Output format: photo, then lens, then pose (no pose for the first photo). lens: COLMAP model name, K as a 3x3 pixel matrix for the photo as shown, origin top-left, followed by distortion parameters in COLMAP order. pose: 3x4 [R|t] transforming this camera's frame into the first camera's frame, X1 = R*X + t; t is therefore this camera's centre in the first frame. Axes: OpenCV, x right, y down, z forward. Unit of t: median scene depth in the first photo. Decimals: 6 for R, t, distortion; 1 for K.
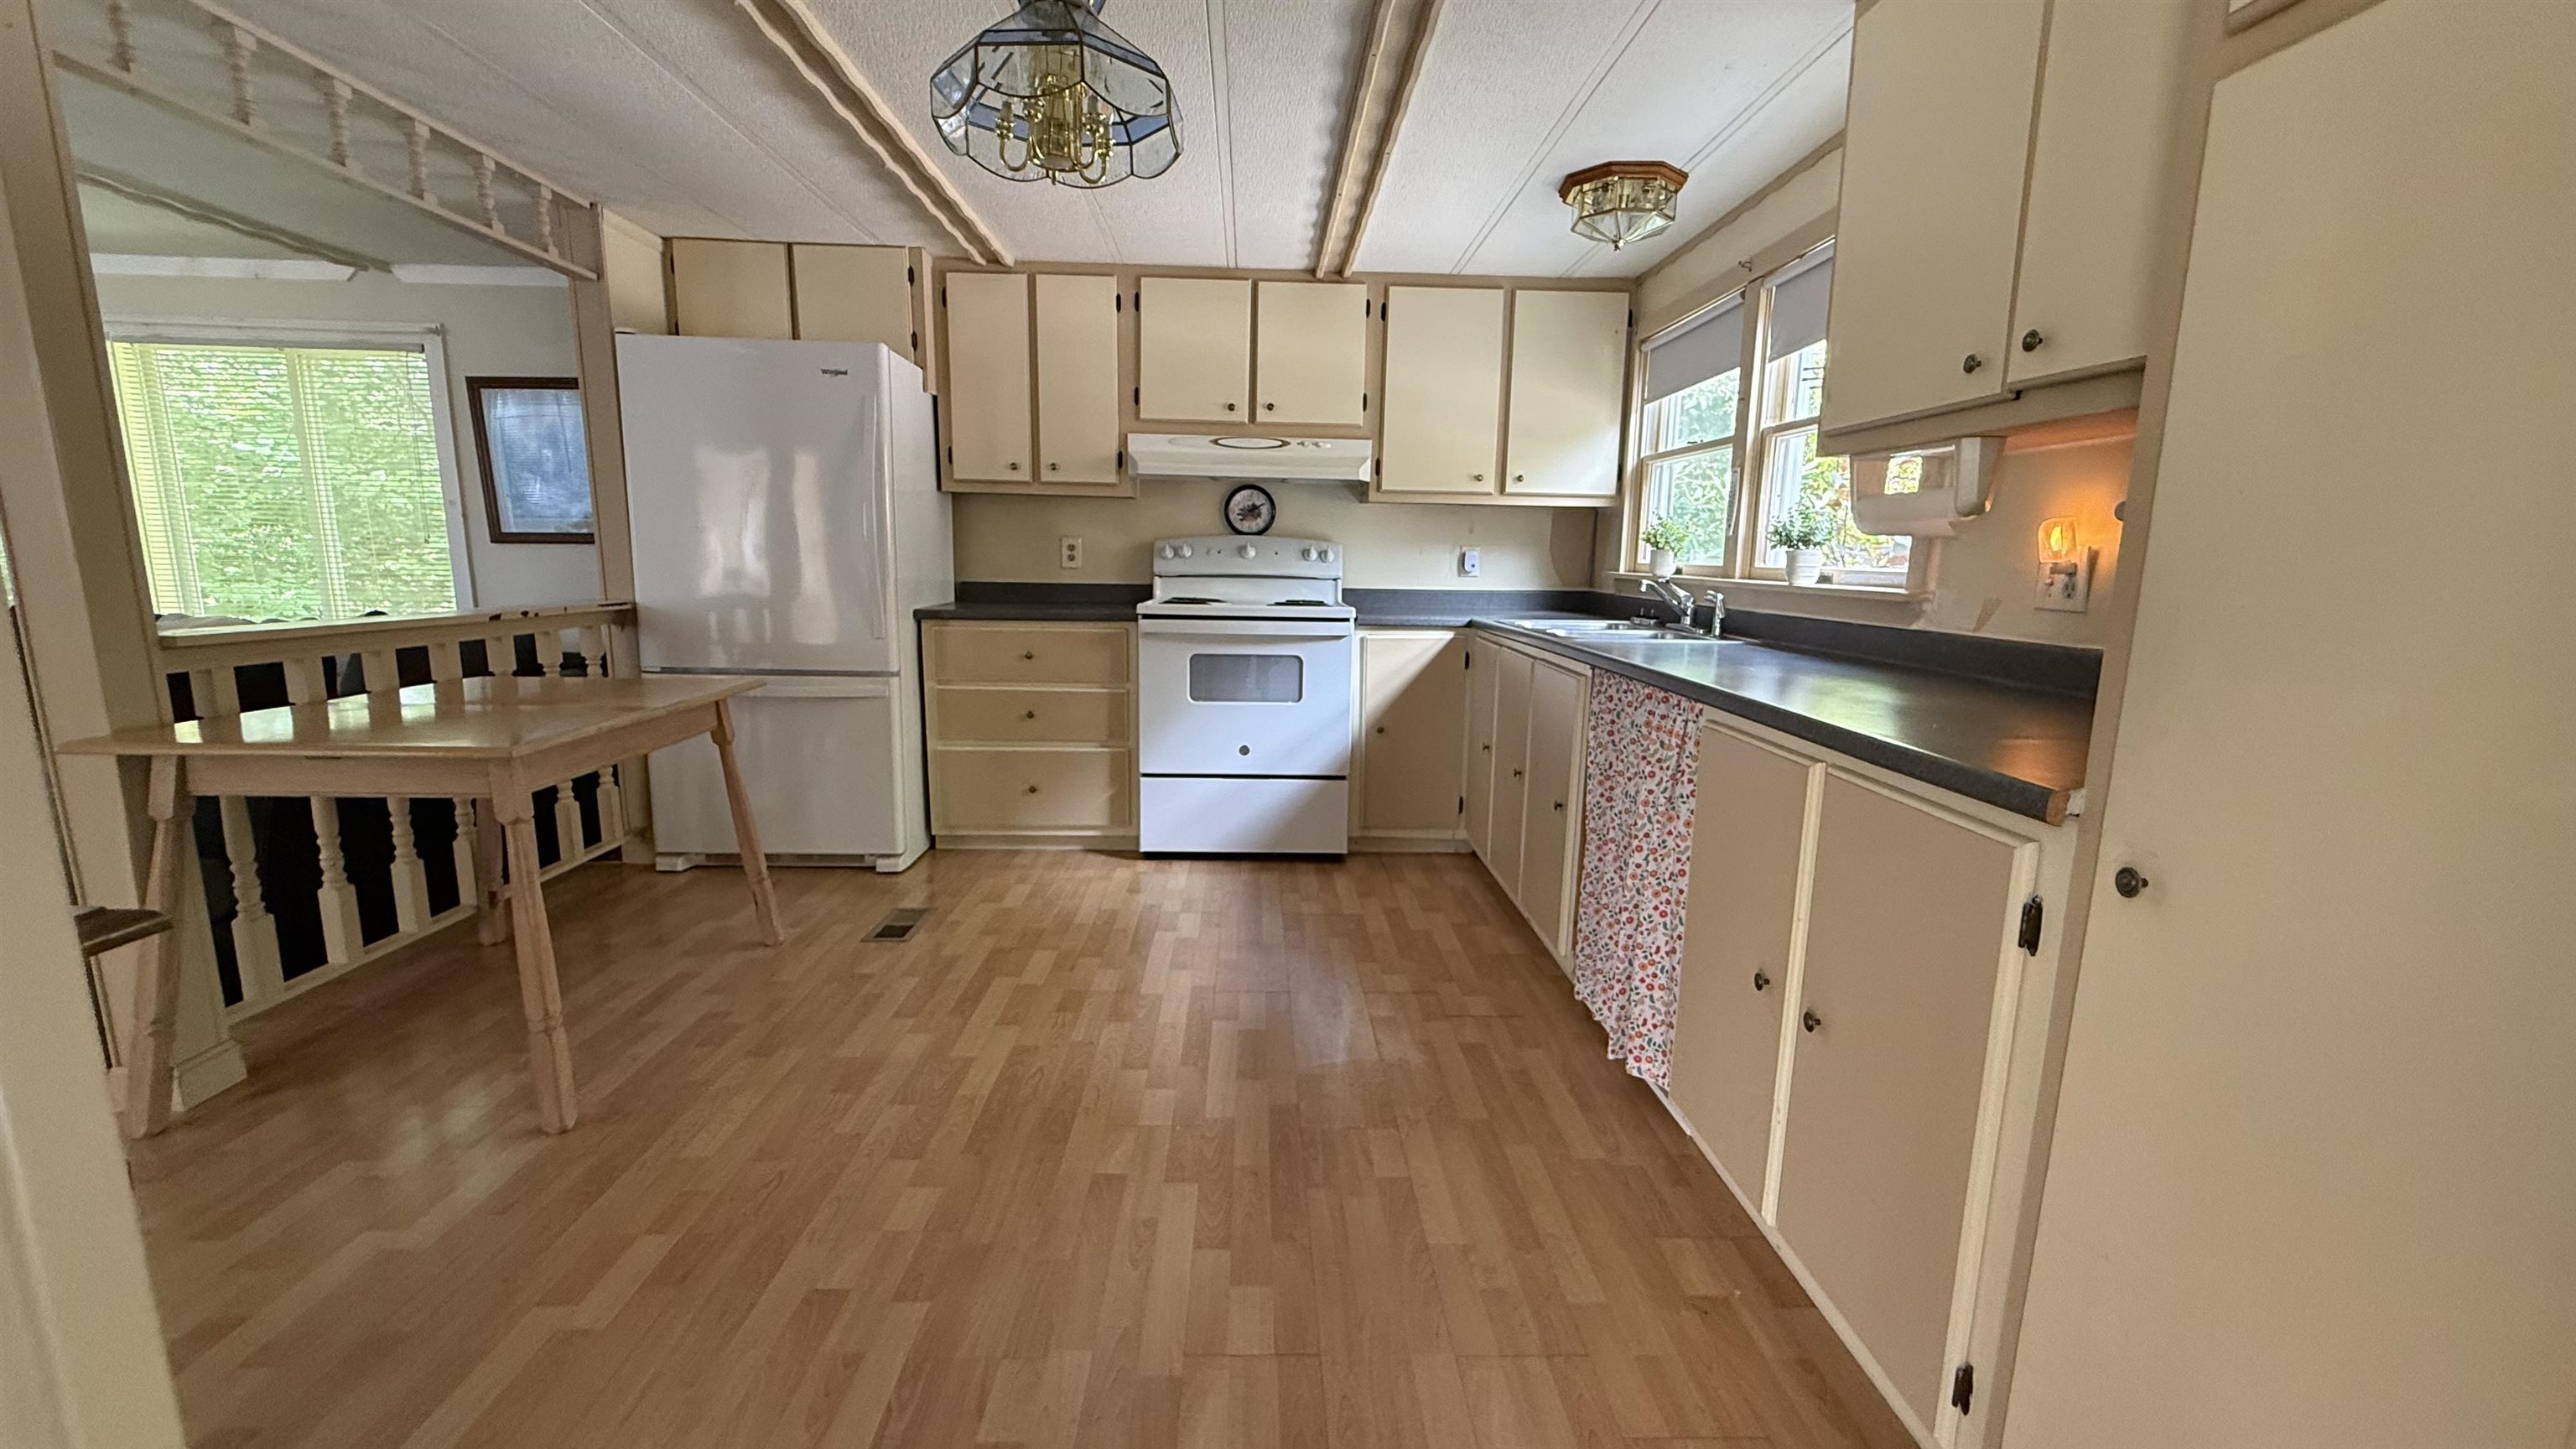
lens RADIAL K [[1027.8, 0, 1288.0], [0, 1027.8, 724.5], [0, 0, 1]] dist [0.000817, -0.000281]
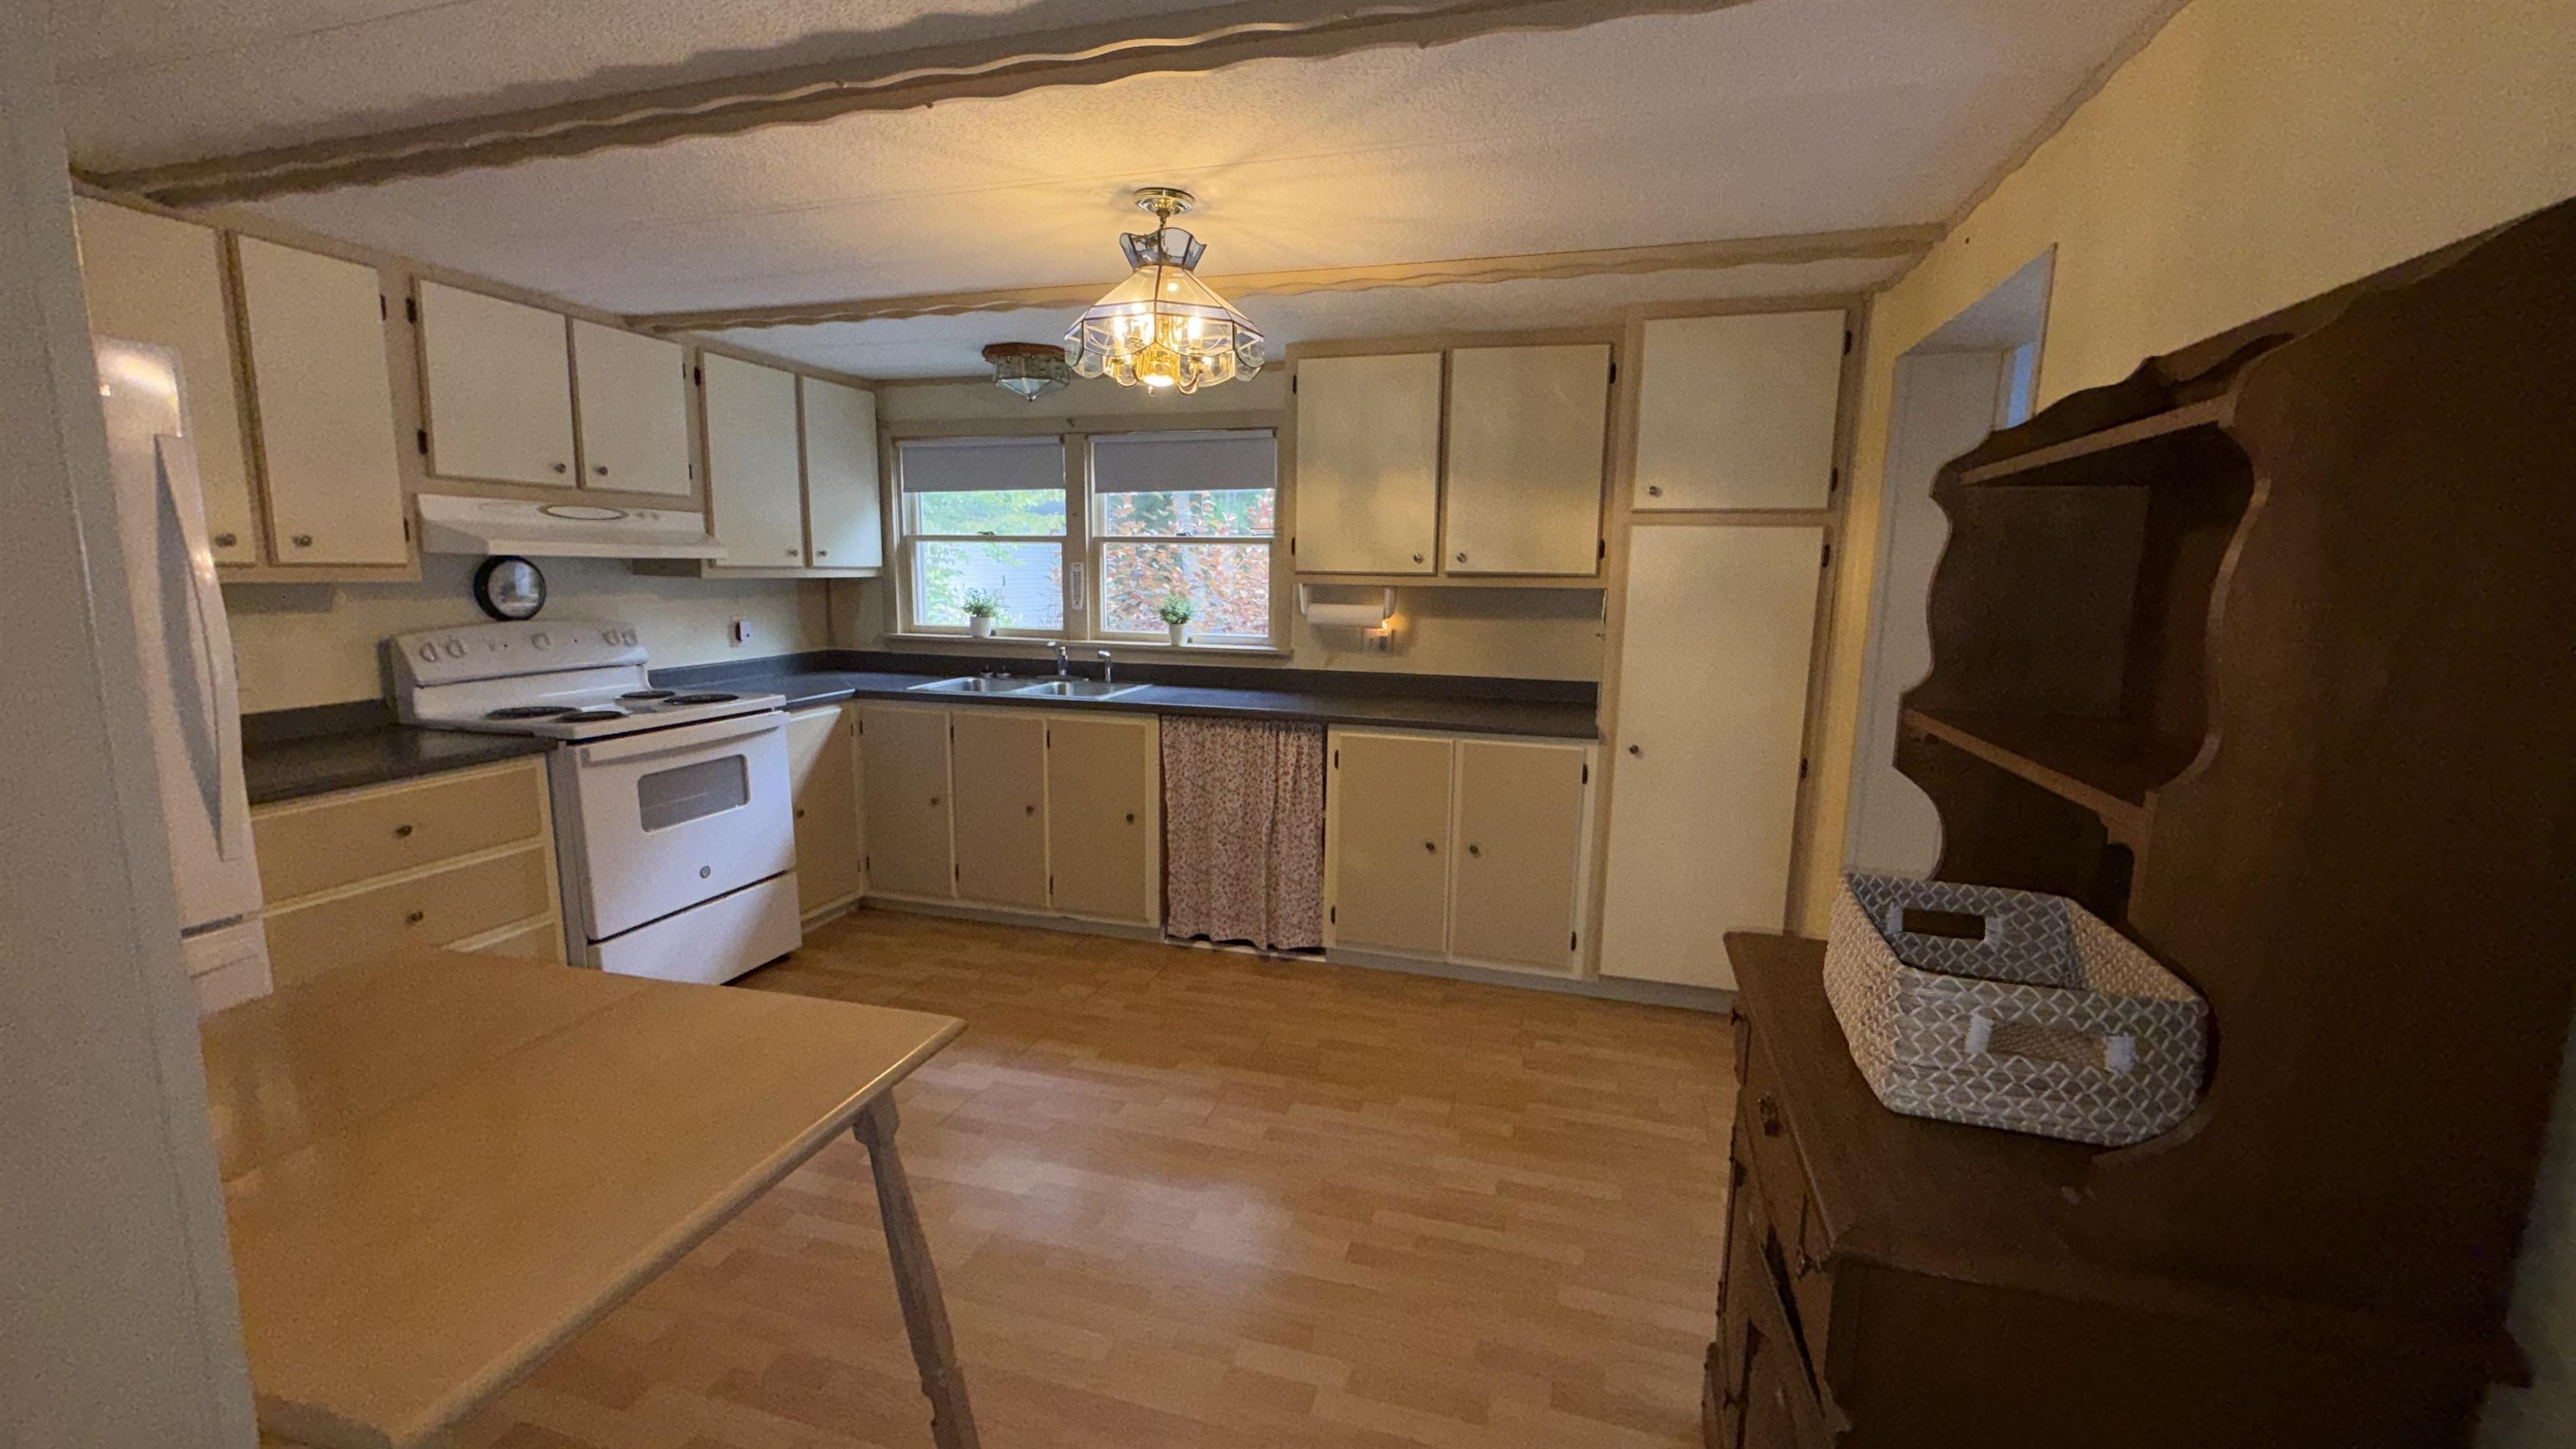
lens RADIAL K [[1027.8, 0, 1288.0], [0, 1027.8, 724.5], [0, 0, 1]] dist [0.000817, -0.000281]
pose [[0.314356, -0.159894, 0.935743, -0.707113], [0.150279, 0.981666, 0.117256, -0.130405], [-0.937335, 0.103762, 0.332621, 0.240196]]
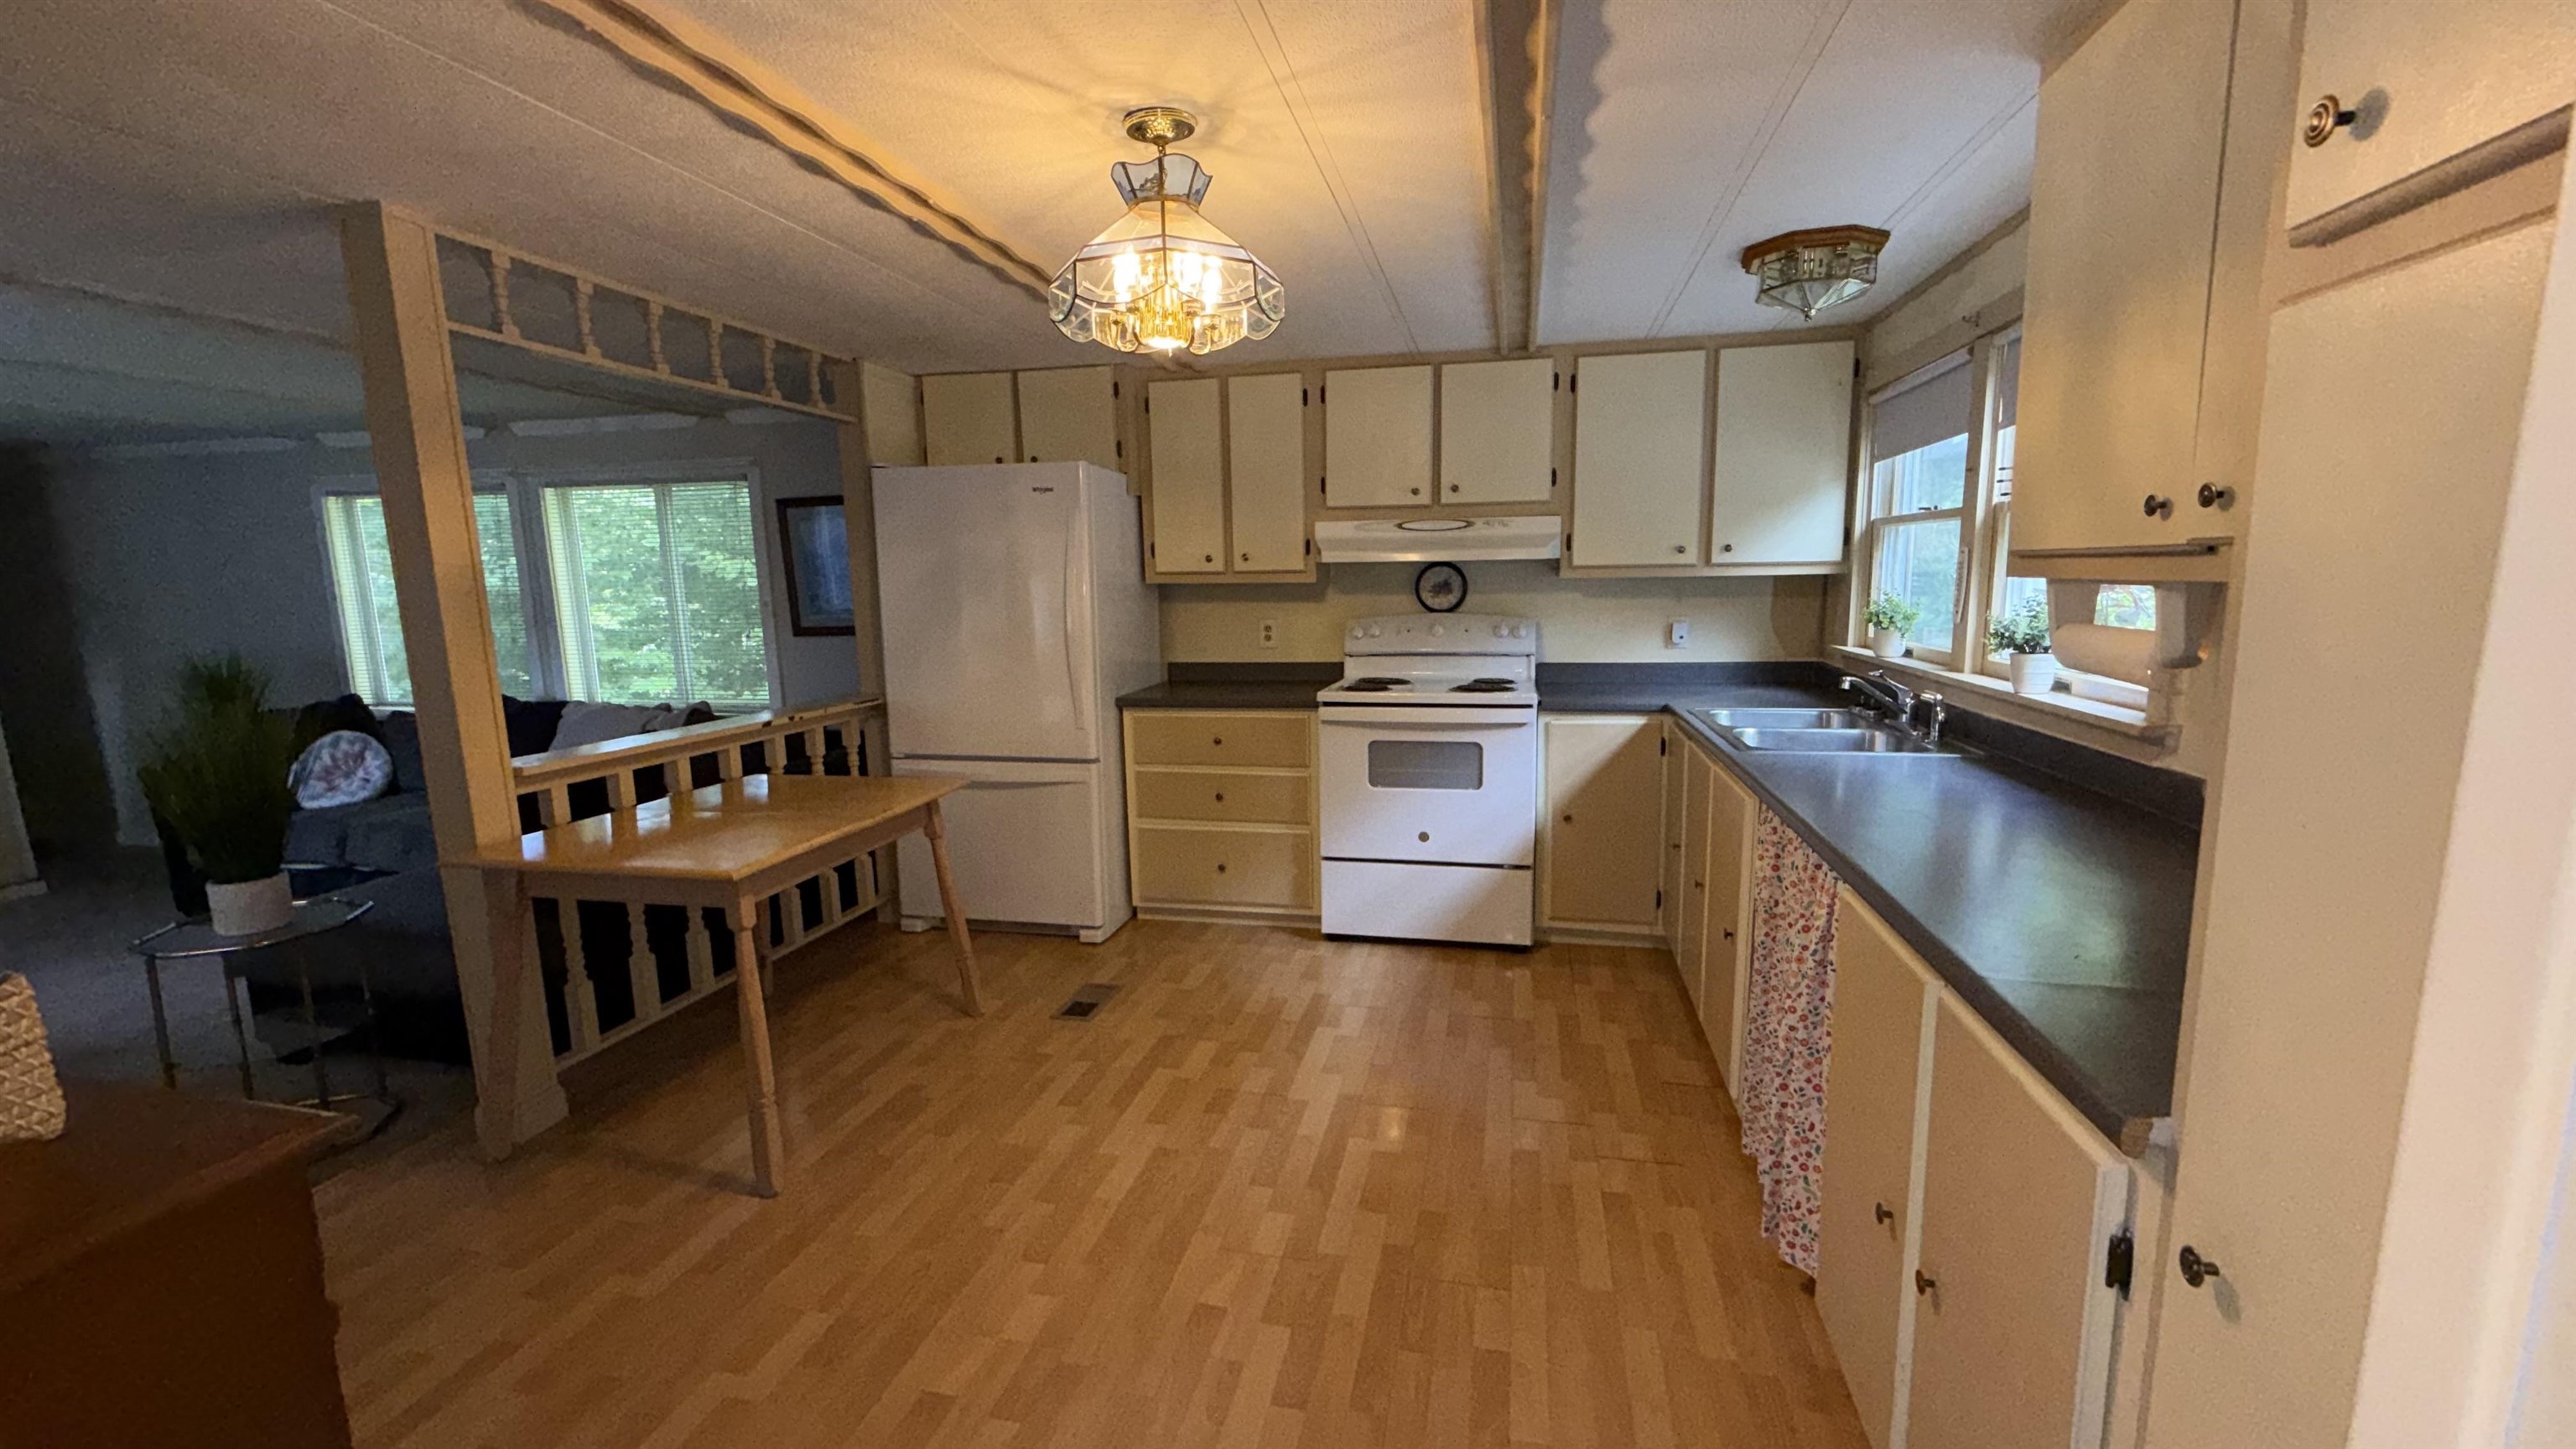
lens RADIAL K [[1027.8, 0, 1288.0], [0, 1027.8, 724.5], [0, 0, 1]] dist [0.000817, -0.000281]
pose [[0.967157, 0.001646, -0.254174, 0.086073], [-0.006269, 0.999829, -0.017379, -0.067613], [0.254102, 0.018402, 0.967002, 0.005244]]
